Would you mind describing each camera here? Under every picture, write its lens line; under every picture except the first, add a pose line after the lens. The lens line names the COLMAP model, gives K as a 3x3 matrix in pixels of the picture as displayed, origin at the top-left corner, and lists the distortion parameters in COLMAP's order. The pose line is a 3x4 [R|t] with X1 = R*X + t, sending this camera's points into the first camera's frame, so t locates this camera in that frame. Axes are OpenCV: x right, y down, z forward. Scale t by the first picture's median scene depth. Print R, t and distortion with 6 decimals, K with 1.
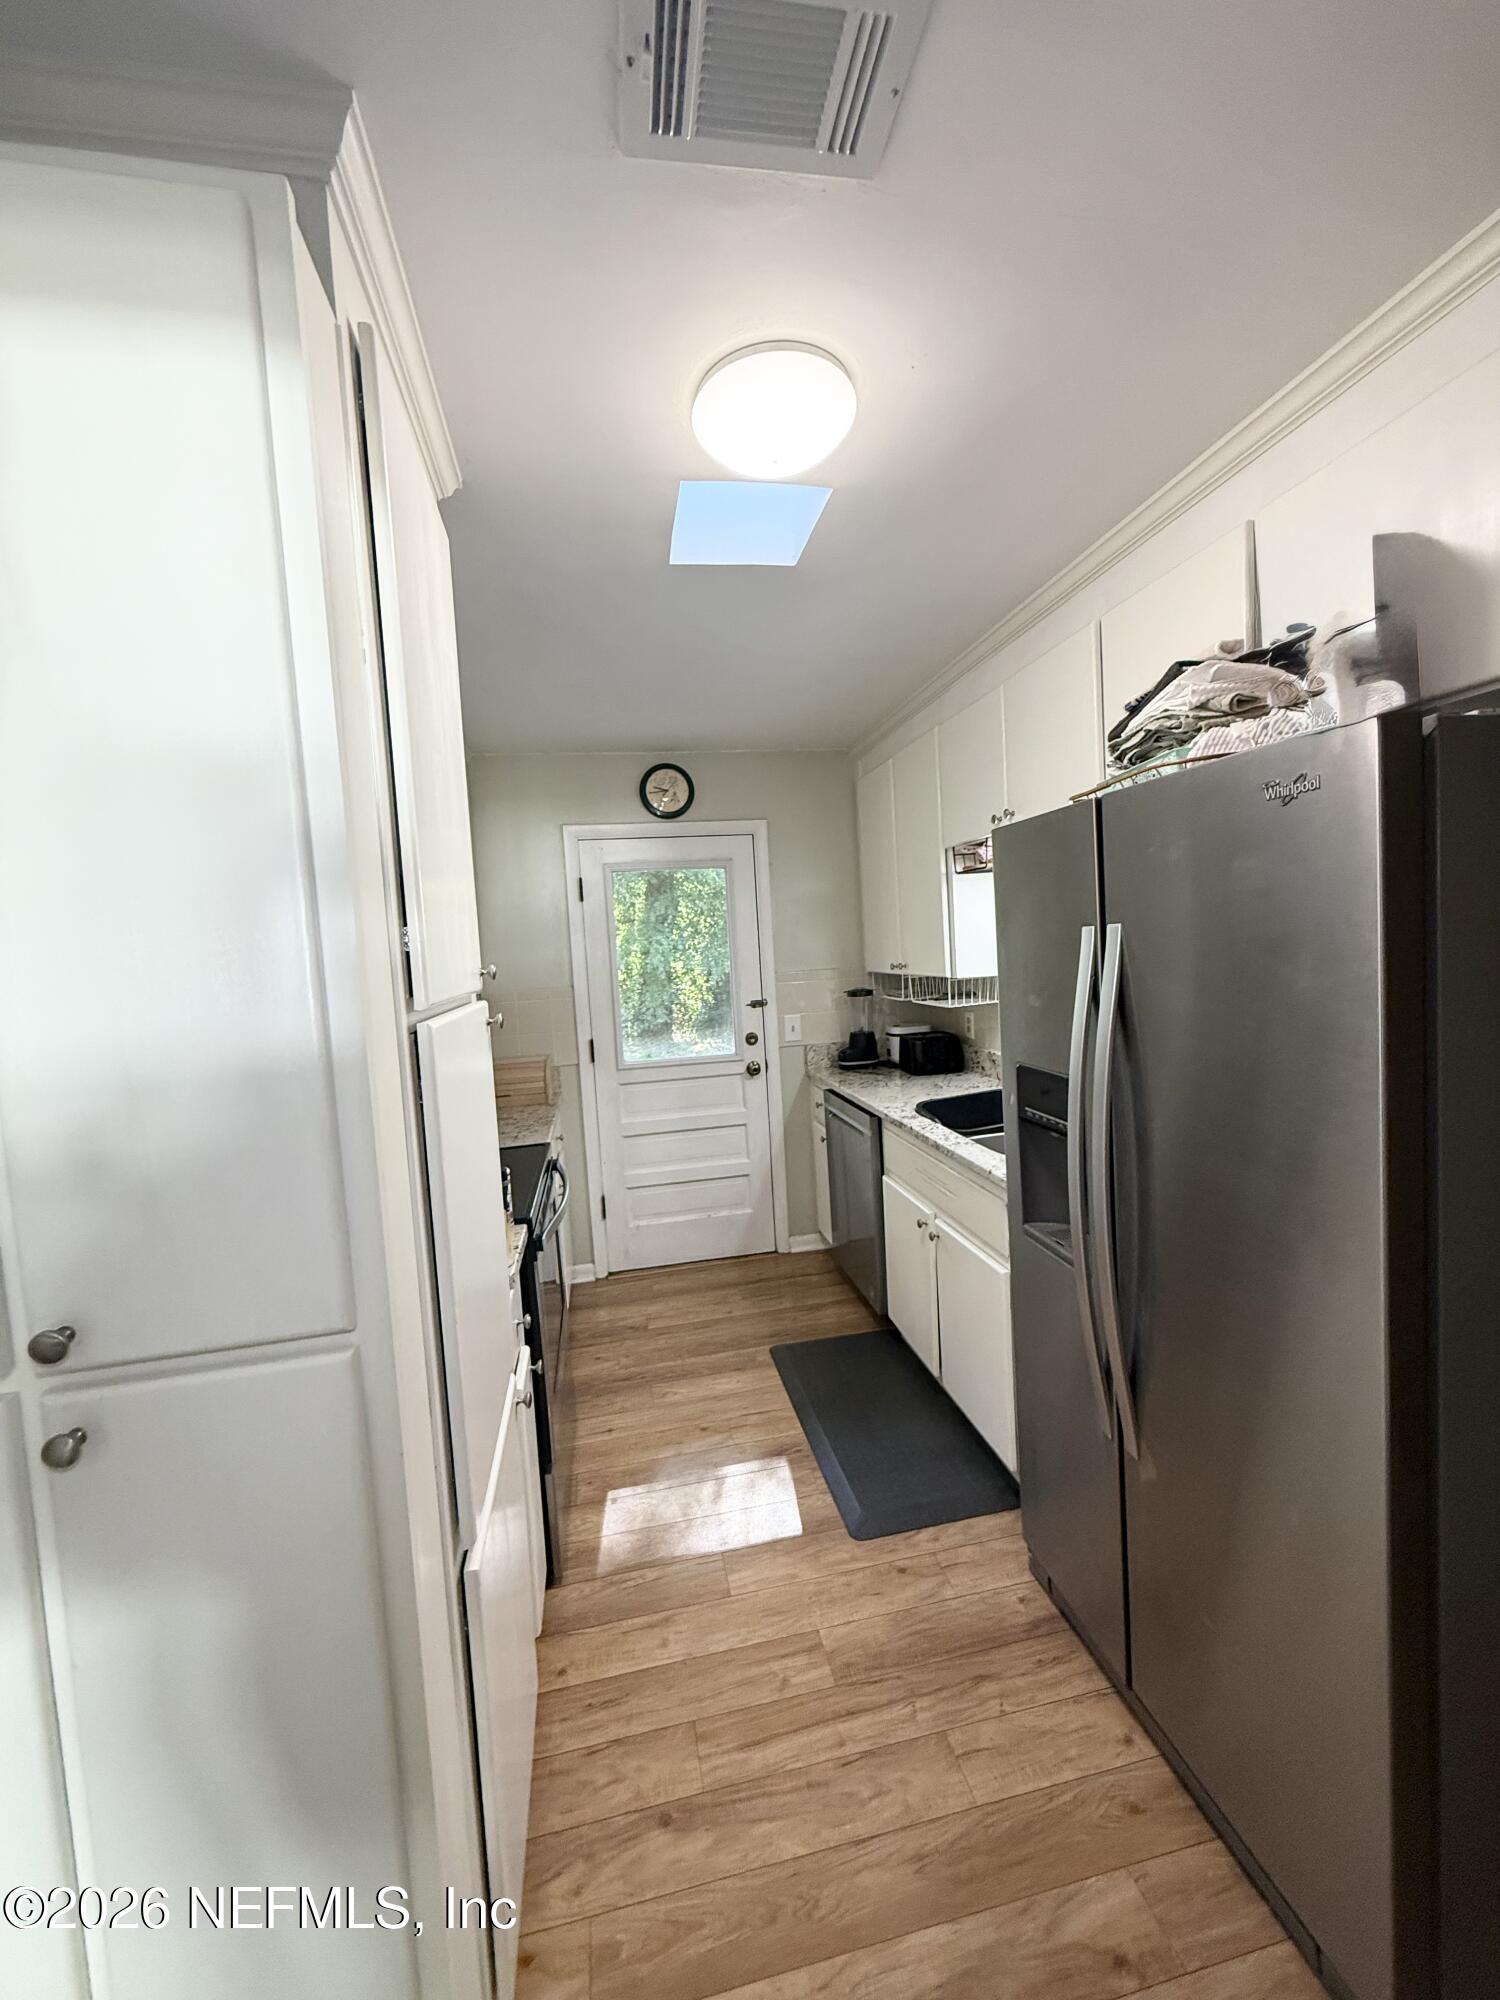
lens RADIAL K [[794.8, 0, 749.1], [0, 794.8, 995.8], [0, 0, 1]] dist [-0.000006, -0.000117]
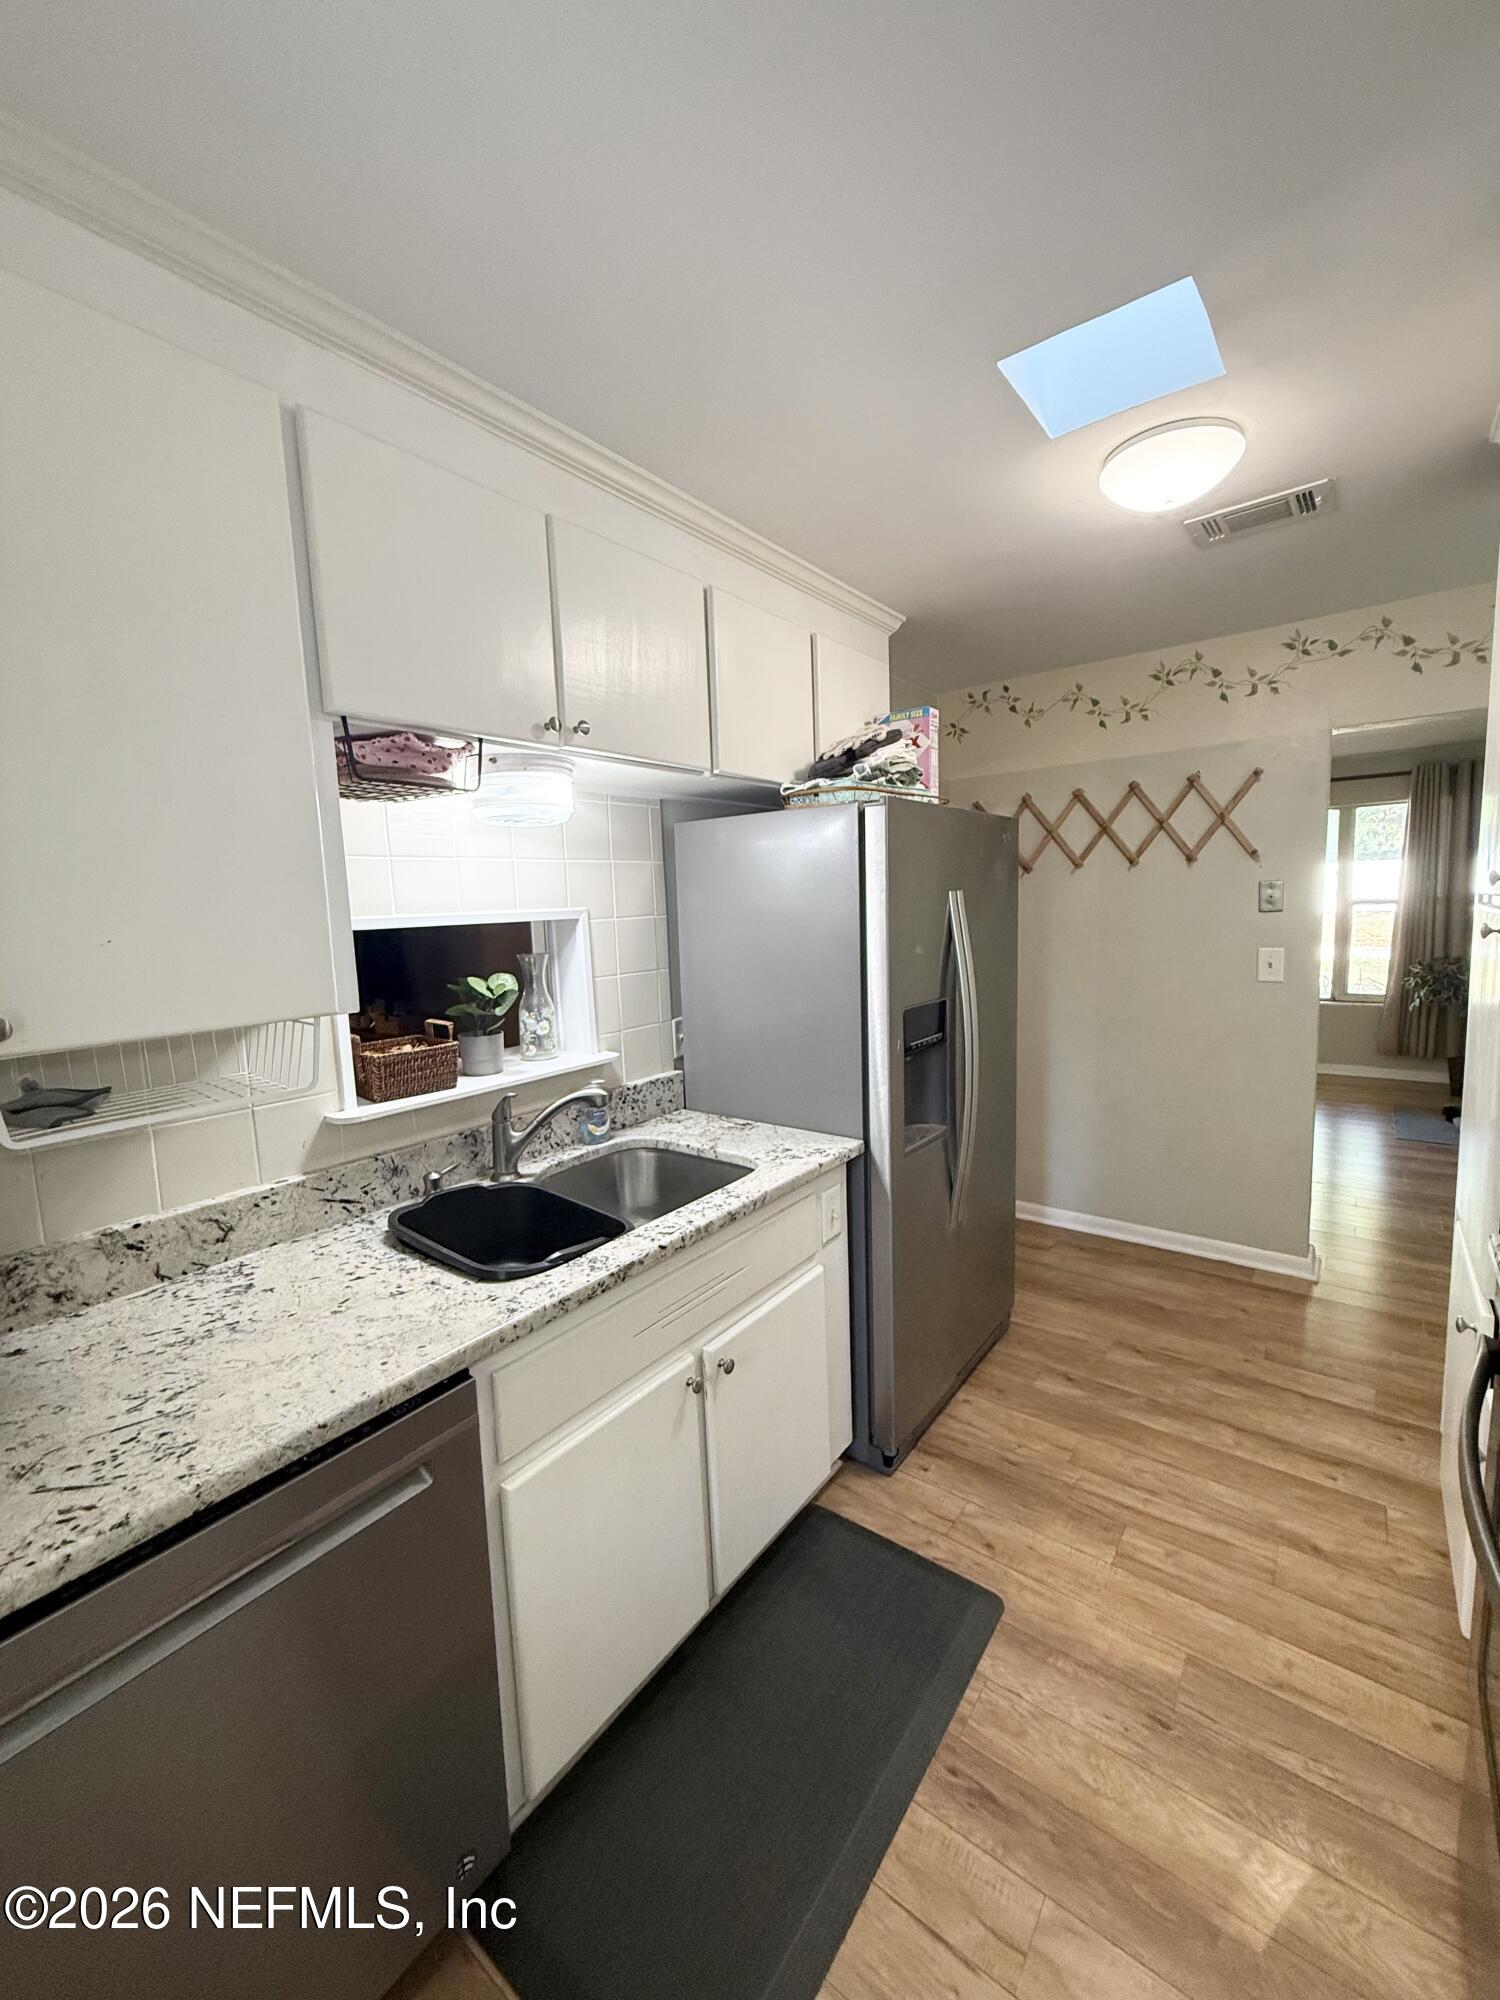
lens RADIAL K [[795.9, 0, 746.9], [0, 795.9, 996.1], [0, 0, 1]] dist [-0.003436, -0.000501]
pose [[-0.660998, -0.004541, 0.750374, -0.321215], [0.123916, 0.985592, 0.115120, -0.080768], [-0.740085, 0.169078, -0.650912, 1.664524]]
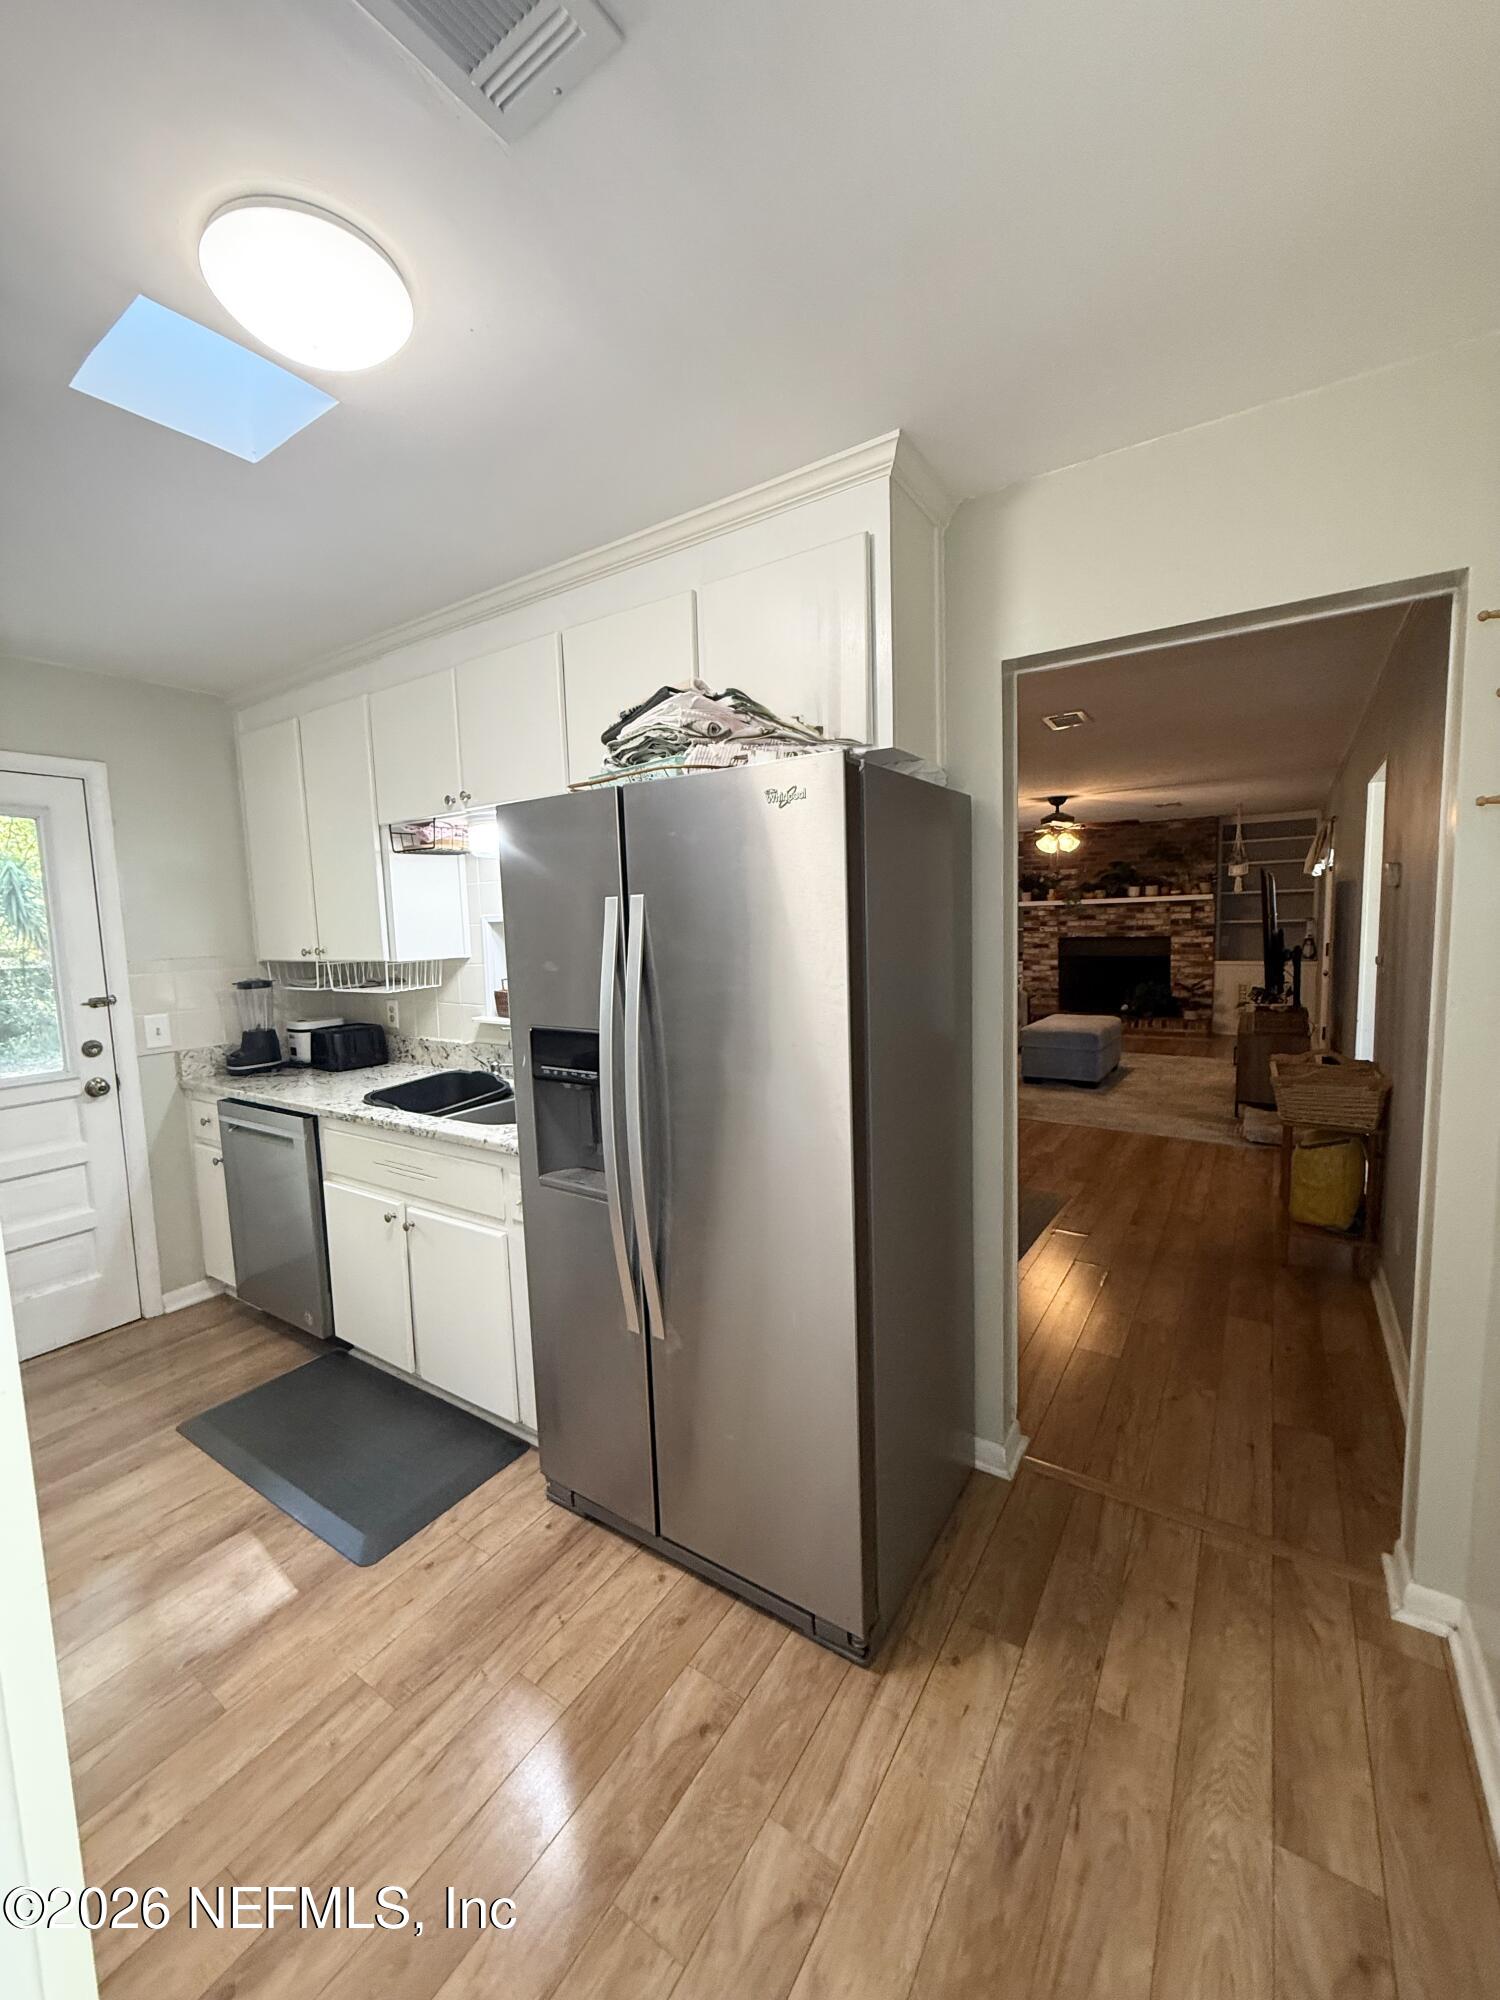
lens RADIAL K [[794.8, 0, 749.1], [0, 794.8, 995.8], [0, 0, 1]] dist [-0.000006, -0.000117]
pose [[0.697689, -0.033936, 0.715596, -0.193514], [0.038348, 0.999214, 0.009997, 0.038341], [-0.715373, 0.020467, 0.698443, 0.036690]]
